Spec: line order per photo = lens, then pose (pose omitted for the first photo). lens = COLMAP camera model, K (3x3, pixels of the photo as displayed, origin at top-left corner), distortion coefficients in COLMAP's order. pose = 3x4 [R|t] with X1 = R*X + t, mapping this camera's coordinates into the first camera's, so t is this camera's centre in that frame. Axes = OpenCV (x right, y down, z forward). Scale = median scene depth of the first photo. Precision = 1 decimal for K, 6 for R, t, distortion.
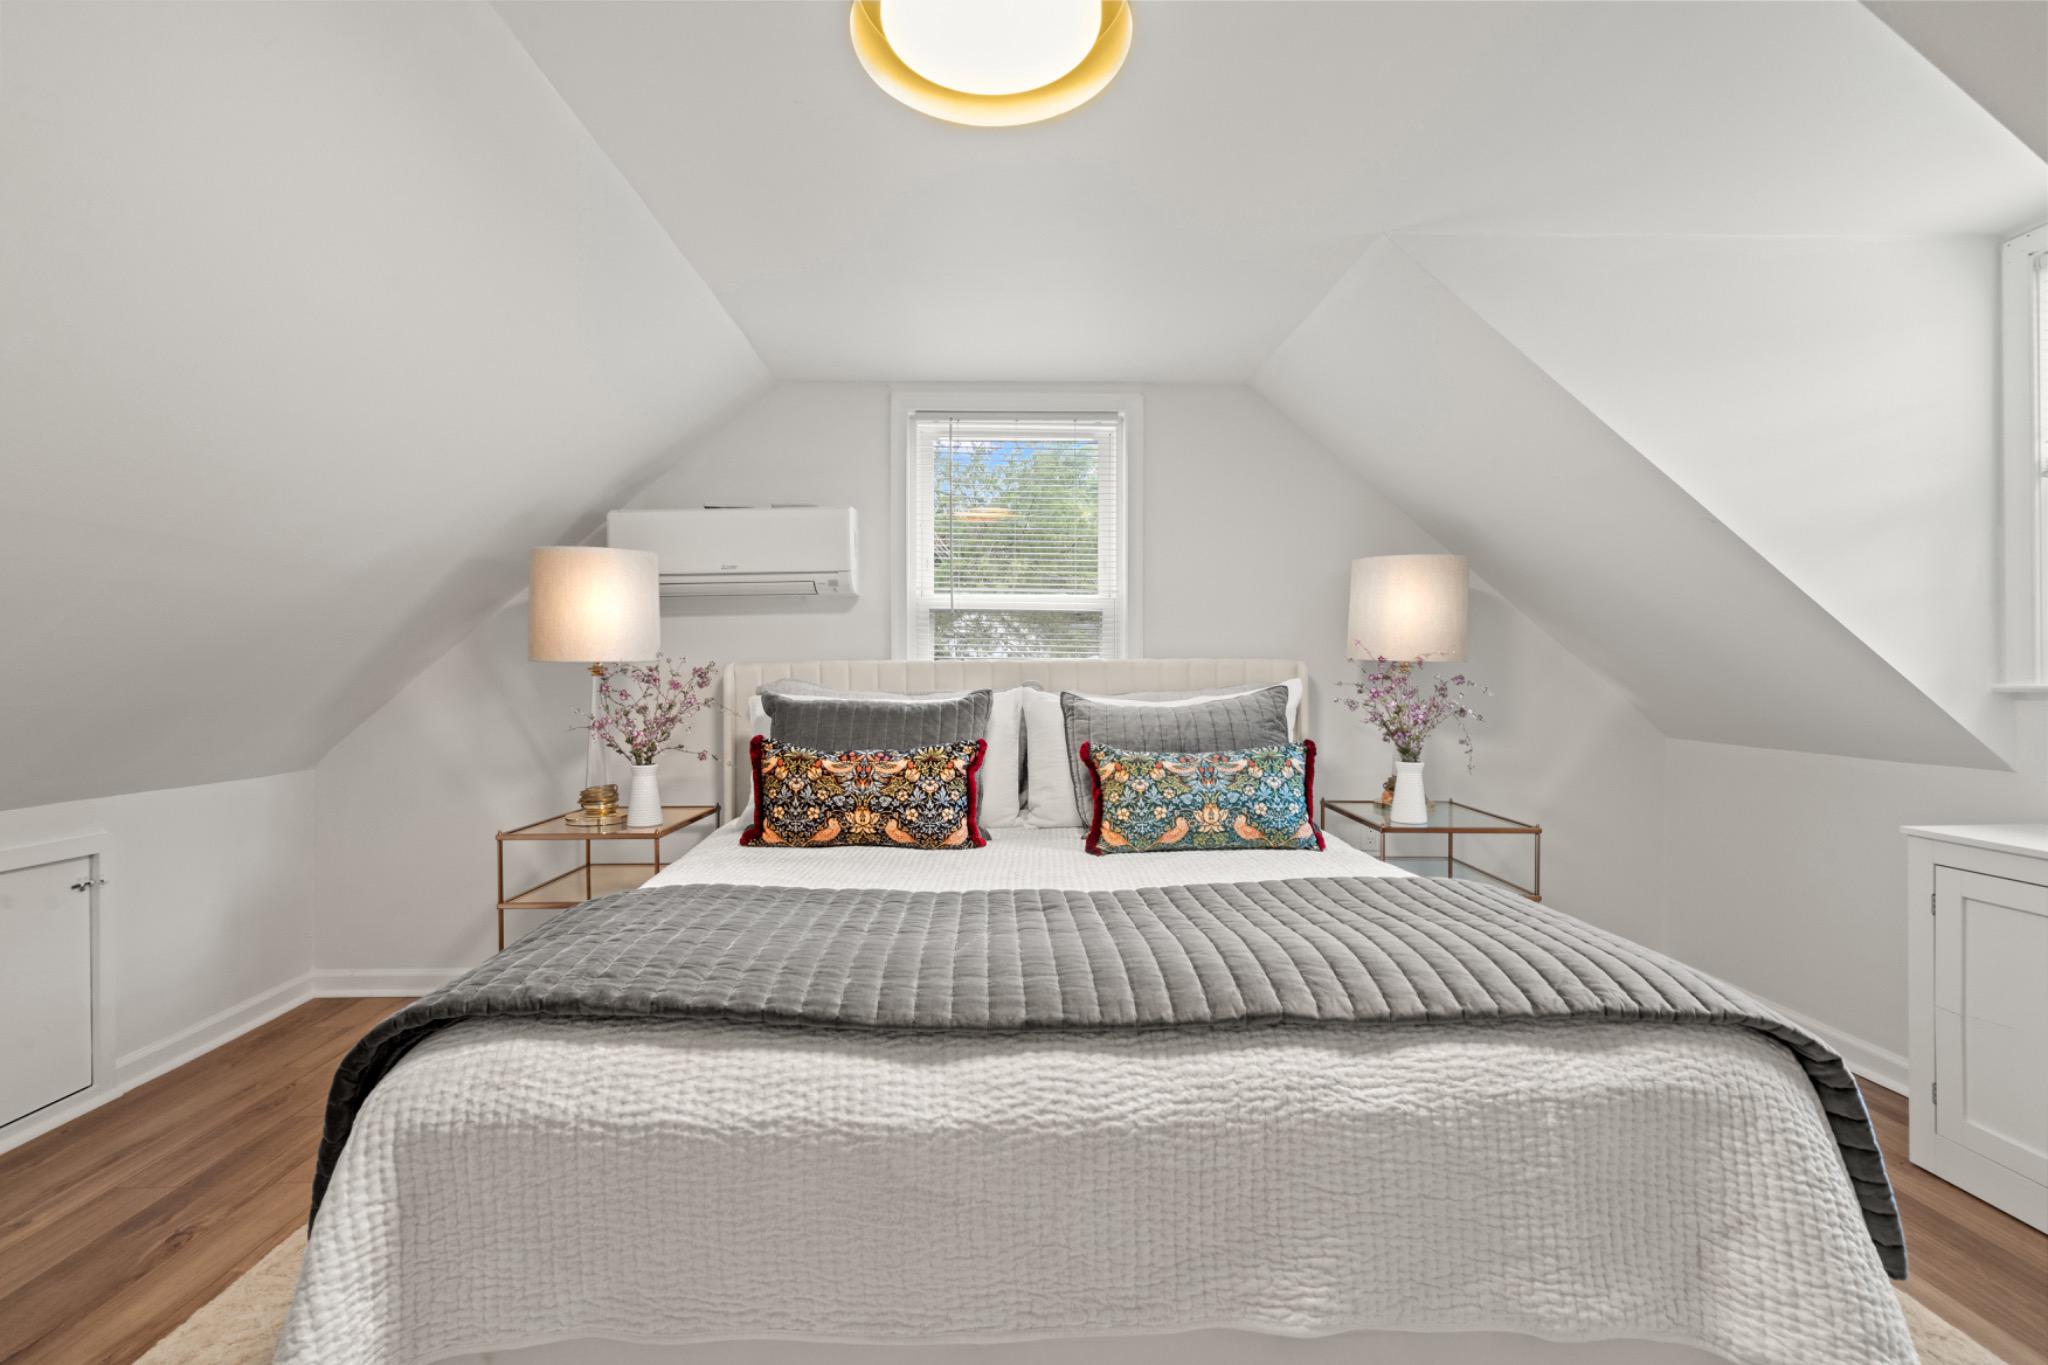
lens RADIAL K [[919.9, 0, 1003.0], [0, 919.9, 684.0], [0, 0, 1]] dist [-0.001890, 0.000485]
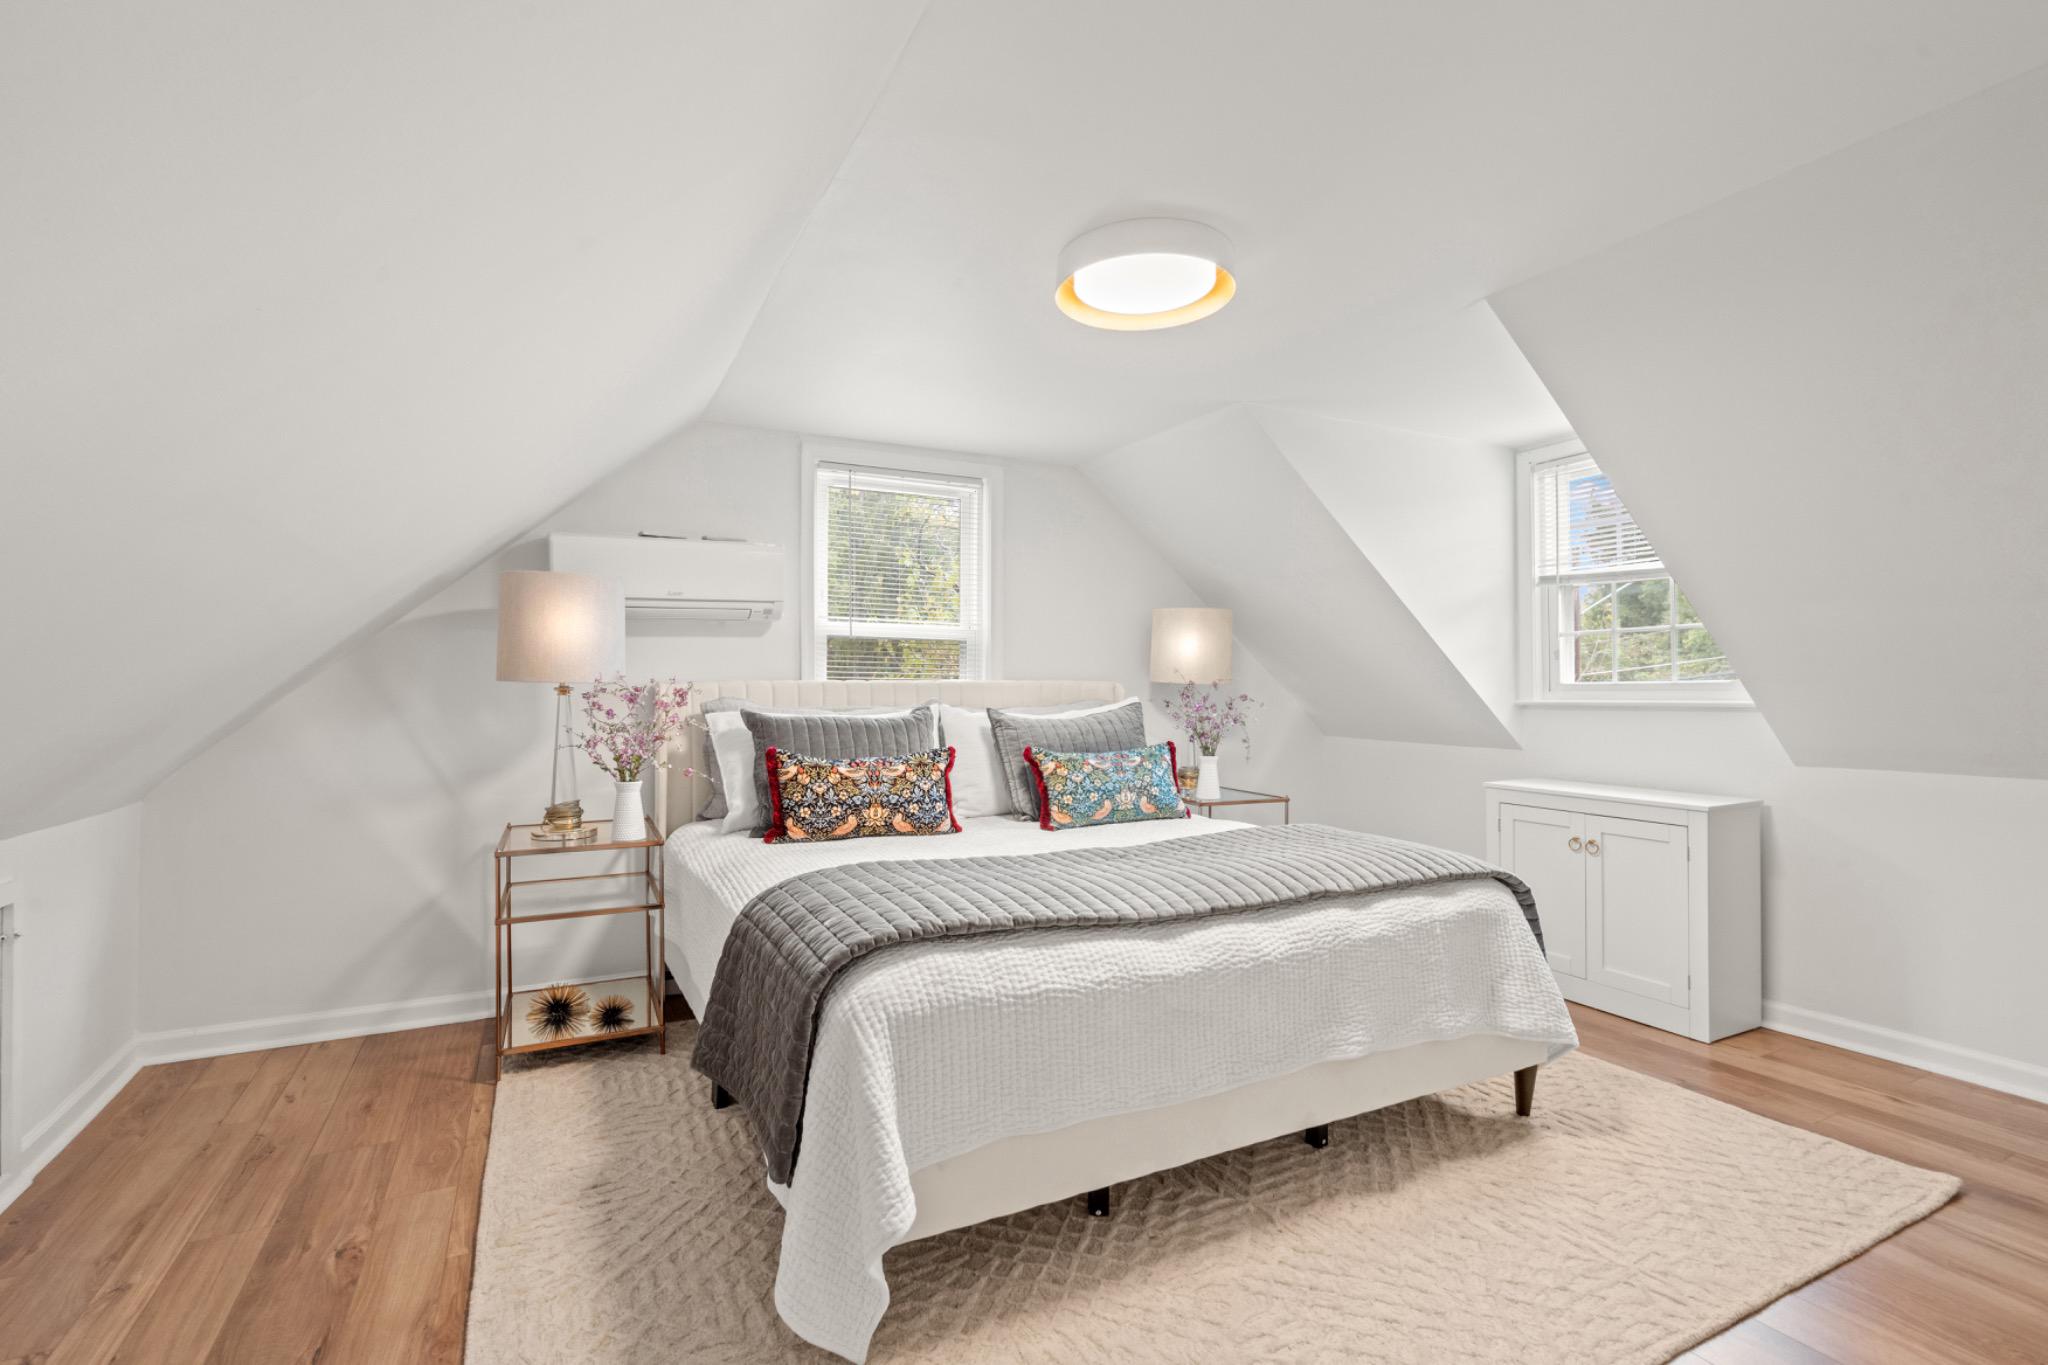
lens RADIAL K [[929.0, 0, 1009.2], [0, 929.0, 693.6], [0, 0, 1]] dist [-0.000651, 0.000633]
pose [[0.904913, 0.000031, 0.425597, -0.515534], [0.000382, 1.000000, -0.000885, -0.011653], [-0.425597, 0.000964, 0.904912, -0.187999]]
